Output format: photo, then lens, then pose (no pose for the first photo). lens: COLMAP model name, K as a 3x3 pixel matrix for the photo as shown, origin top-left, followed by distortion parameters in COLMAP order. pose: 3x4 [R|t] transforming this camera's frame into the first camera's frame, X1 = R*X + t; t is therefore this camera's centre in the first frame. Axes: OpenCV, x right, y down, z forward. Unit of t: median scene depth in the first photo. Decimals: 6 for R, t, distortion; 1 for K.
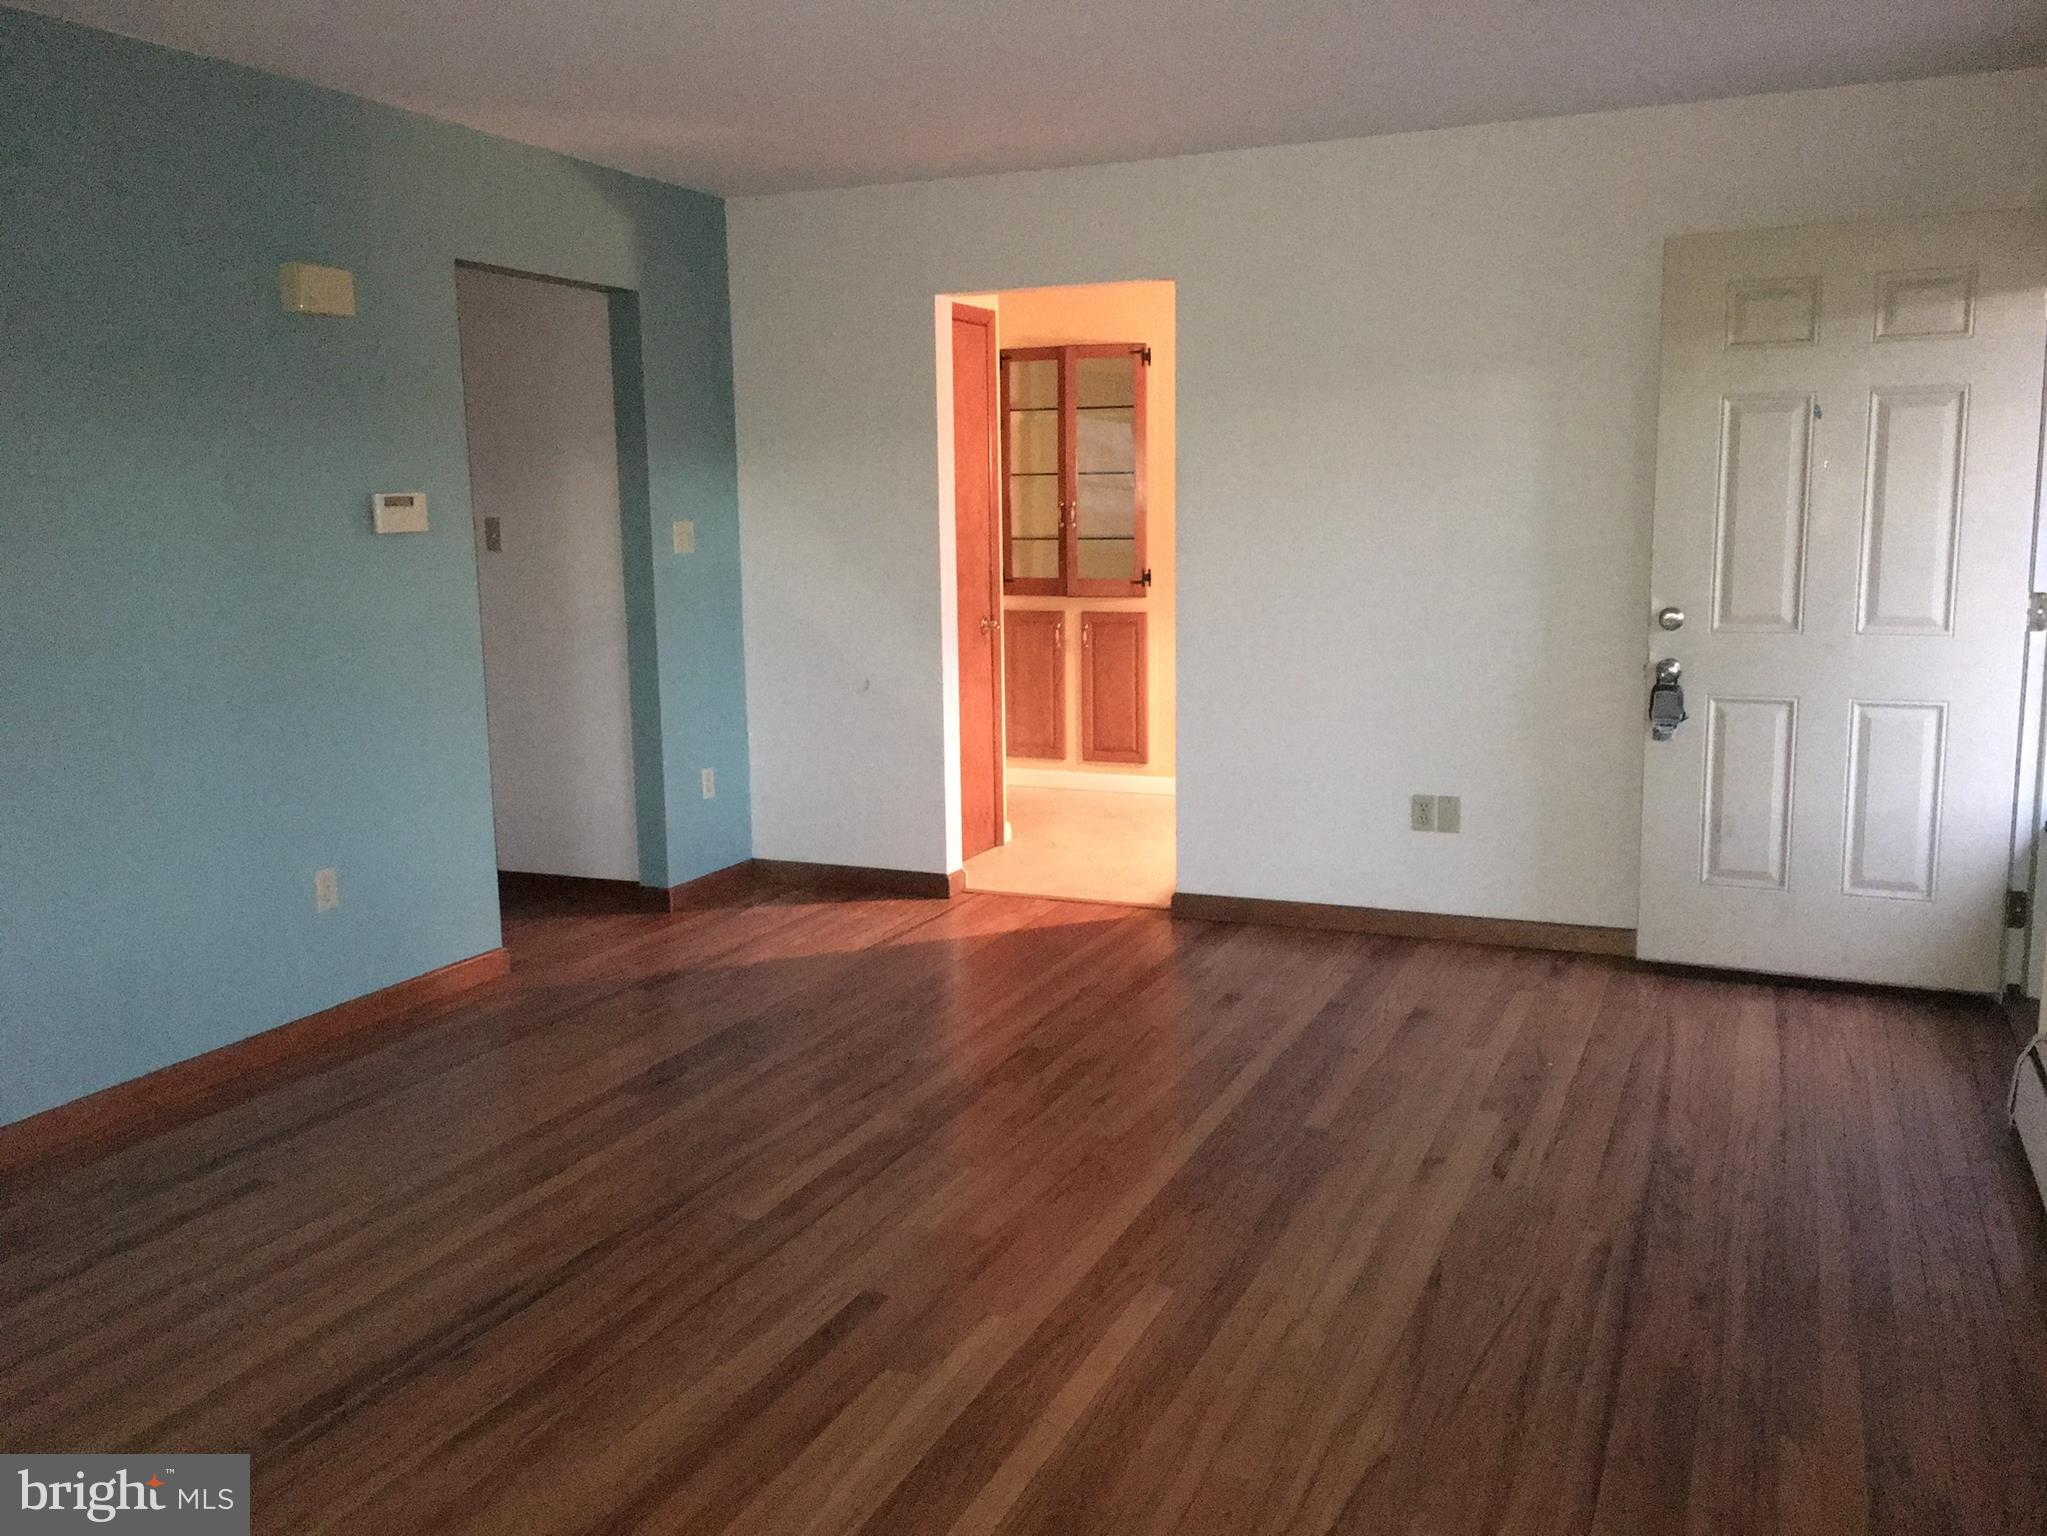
lens RADIAL K [[1725.0, 0, 1023.5], [0, 1725.0, 768.0], [0, 0, 1]] dist [0.077170, -0.107026]
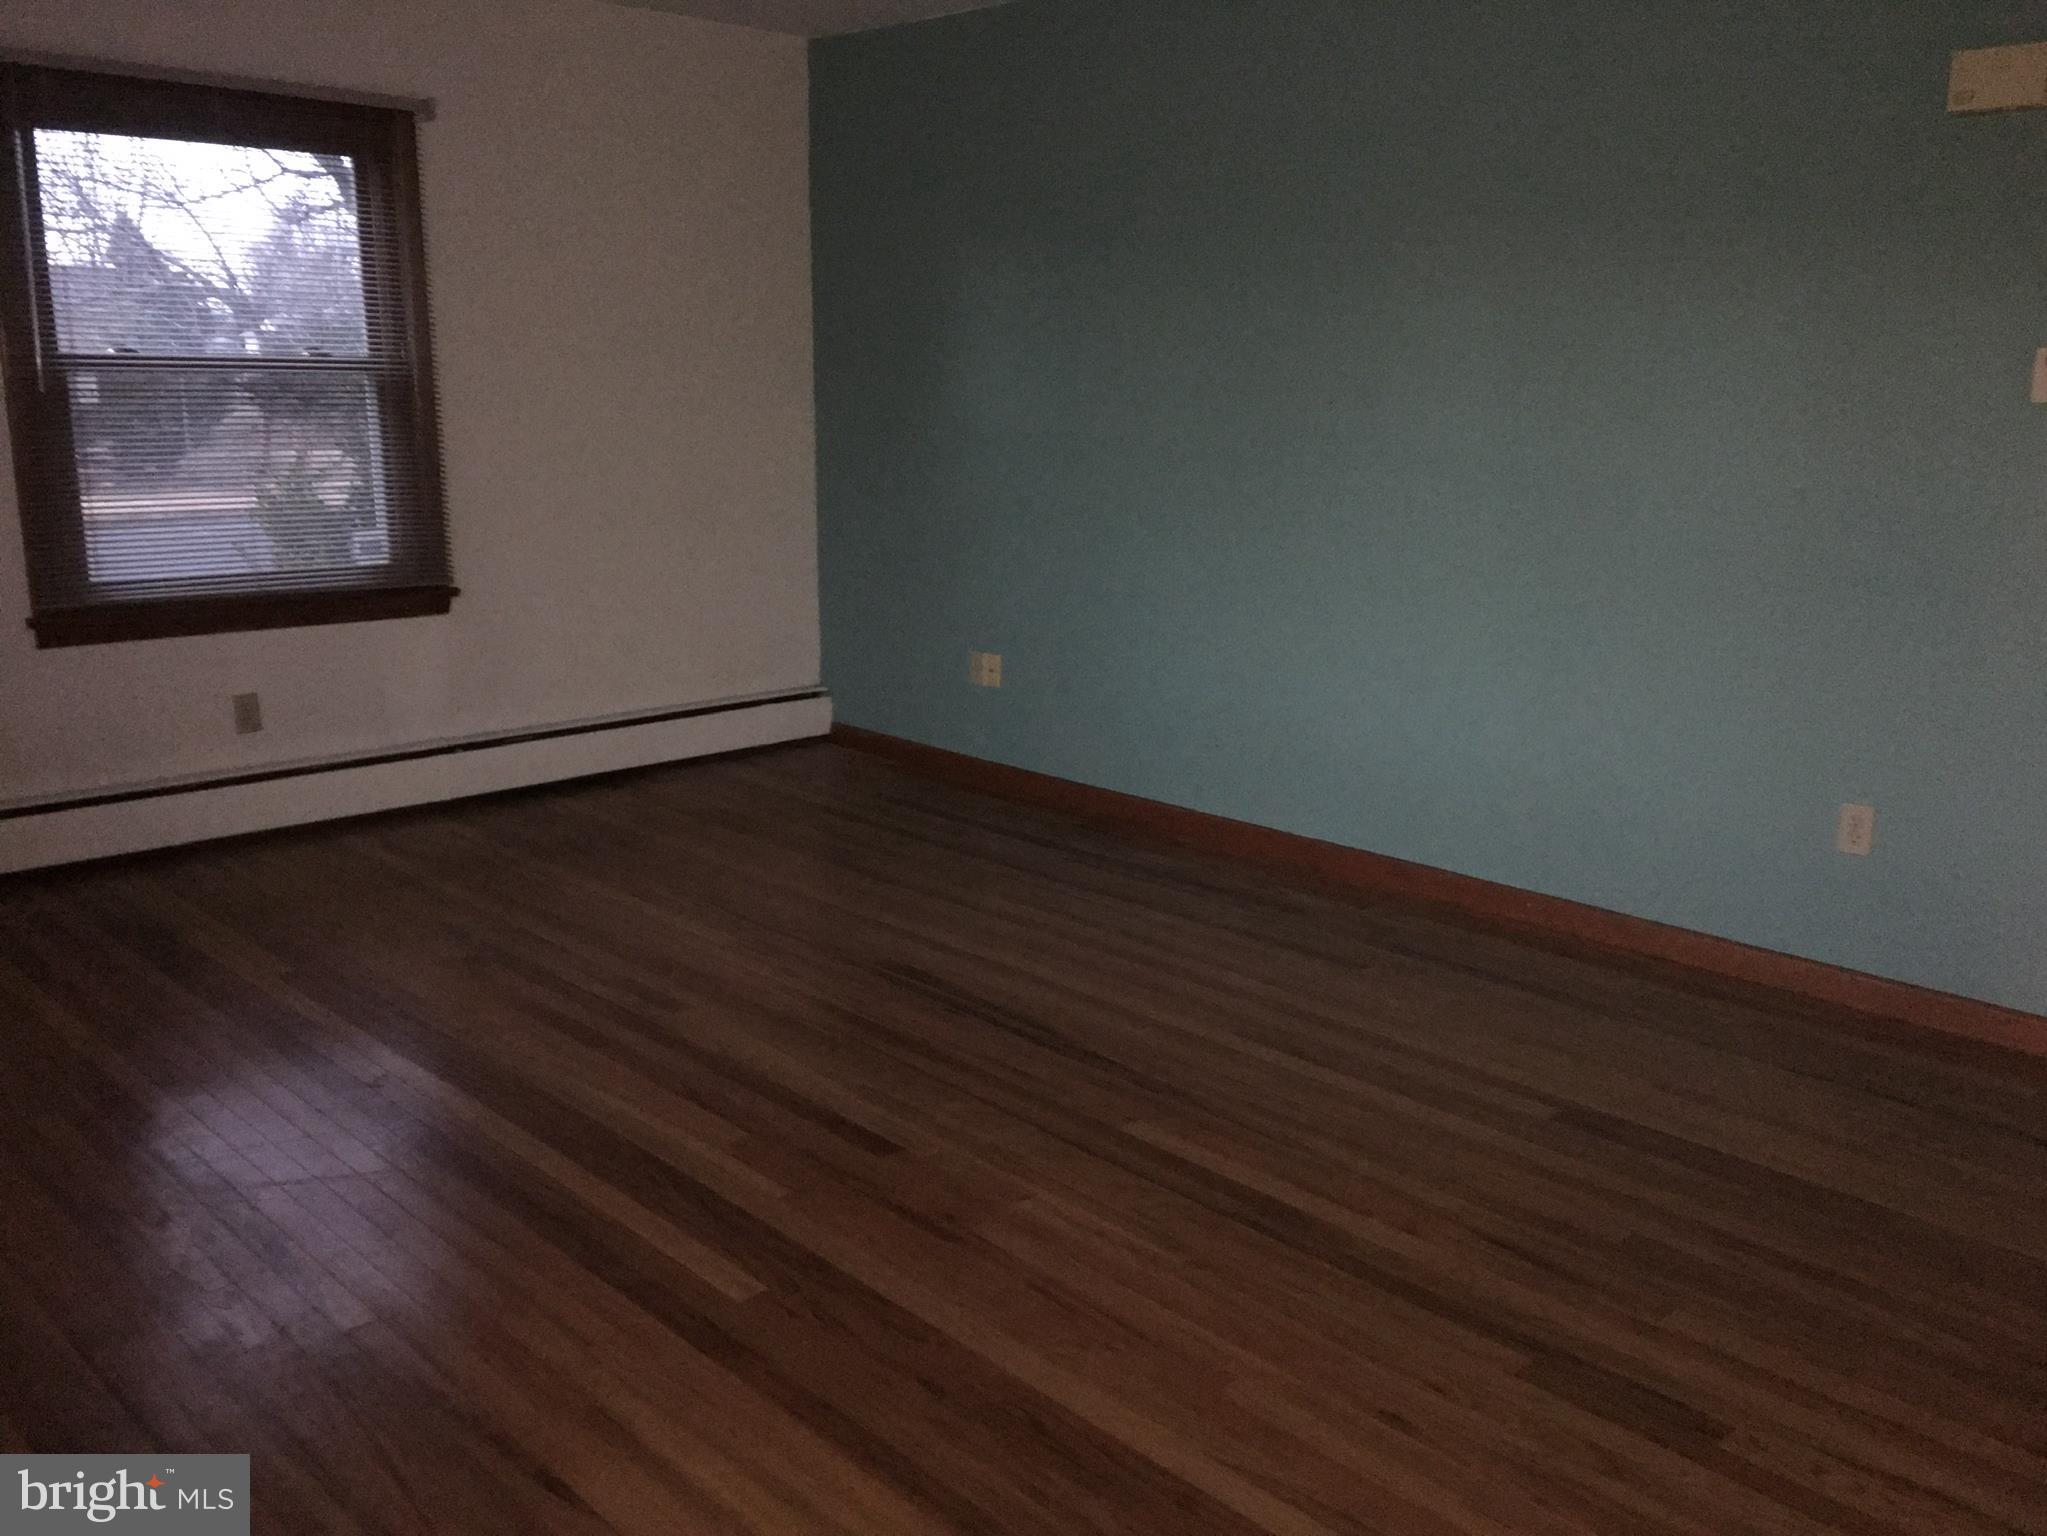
lens RADIAL K [[1725.0, 0, 1023.5], [0, 1725.0, 768.0], [0, 0, 1]] dist [0.077170, -0.107026]
pose [[-0.383145, 0.217792, -0.897645, 0.696261], [-0.149482, 0.944375, 0.292934, -0.200352], [0.911512, 0.246418, -0.329277, 1.269313]]
